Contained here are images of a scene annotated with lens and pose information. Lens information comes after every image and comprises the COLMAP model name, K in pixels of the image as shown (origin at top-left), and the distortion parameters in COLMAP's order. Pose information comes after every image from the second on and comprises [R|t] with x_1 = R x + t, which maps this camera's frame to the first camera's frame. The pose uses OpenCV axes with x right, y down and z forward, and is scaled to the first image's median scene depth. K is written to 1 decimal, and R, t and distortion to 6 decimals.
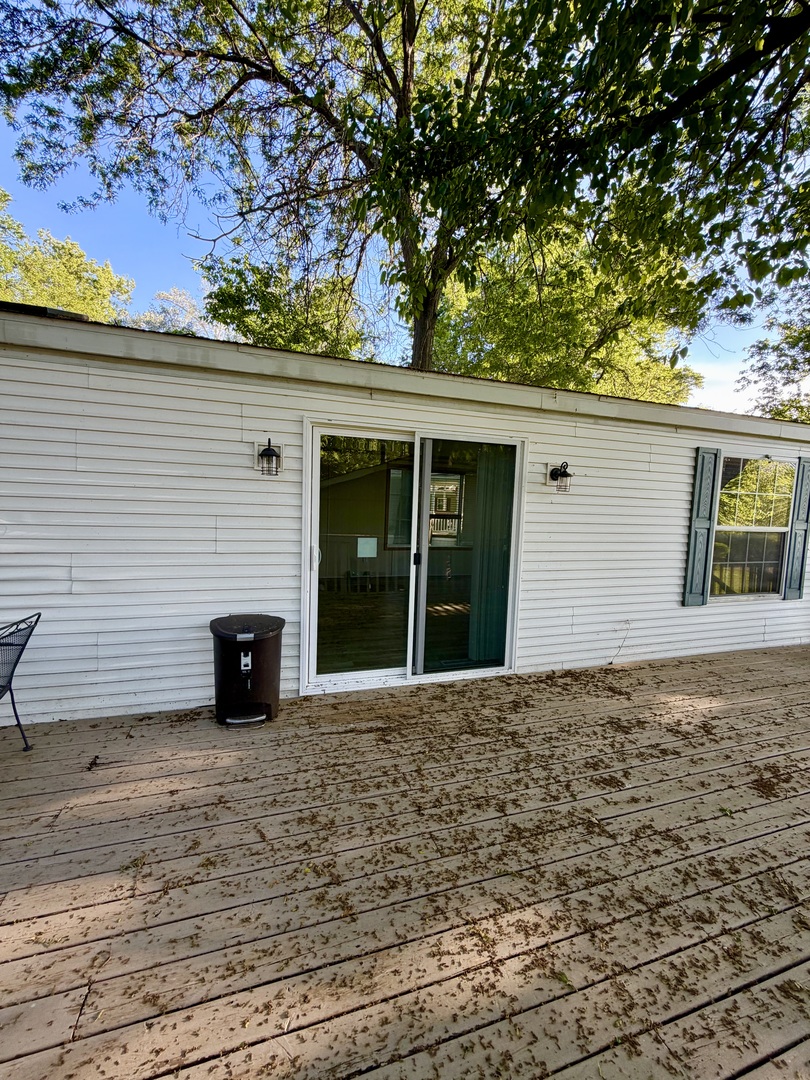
lens RADIAL K [[433.2, 0, 403.6], [0, 433.2, 535.2], [0, 0, 1]] dist [-0.002043, -0.000021]
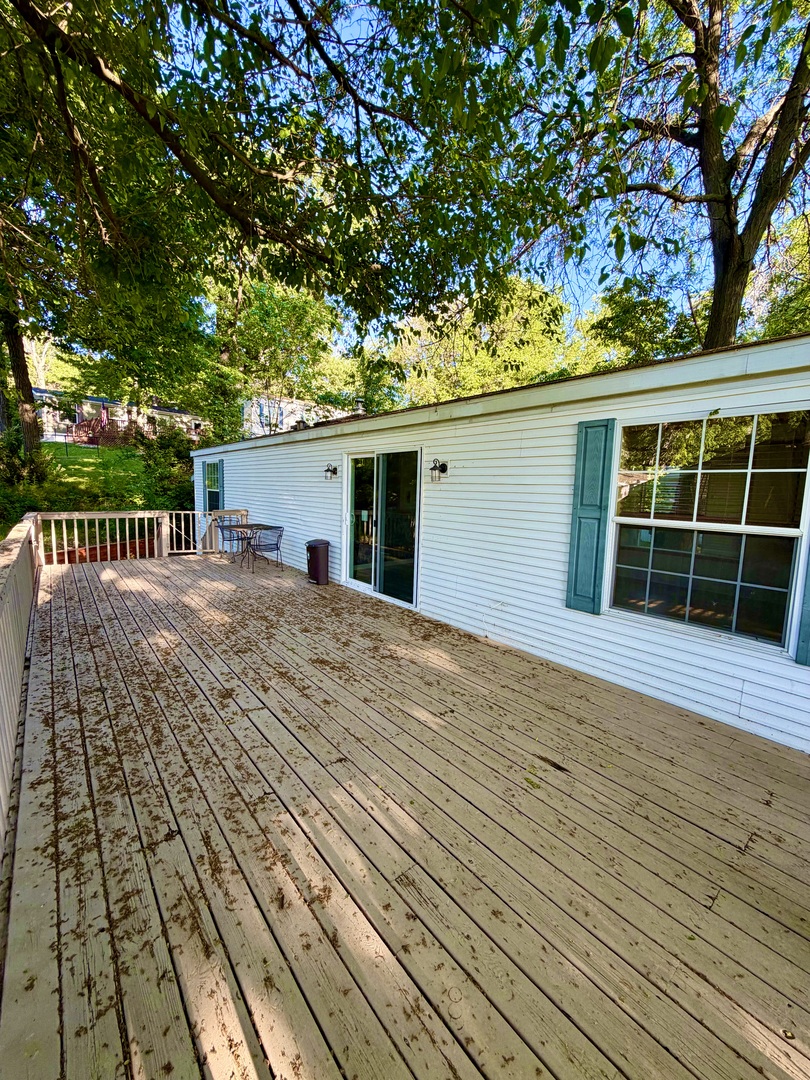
lens RADIAL K [[433.2, 0, 403.6], [0, 433.2, 535.2], [0, 0, 1]] dist [-0.002043, -0.000021]
pose [[0.360382, 0.073308, -0.929920, 1.757415], [-0.091593, 0.994871, 0.042933, 0.016919], [0.928297, 0.069702, 0.365248, 0.488962]]
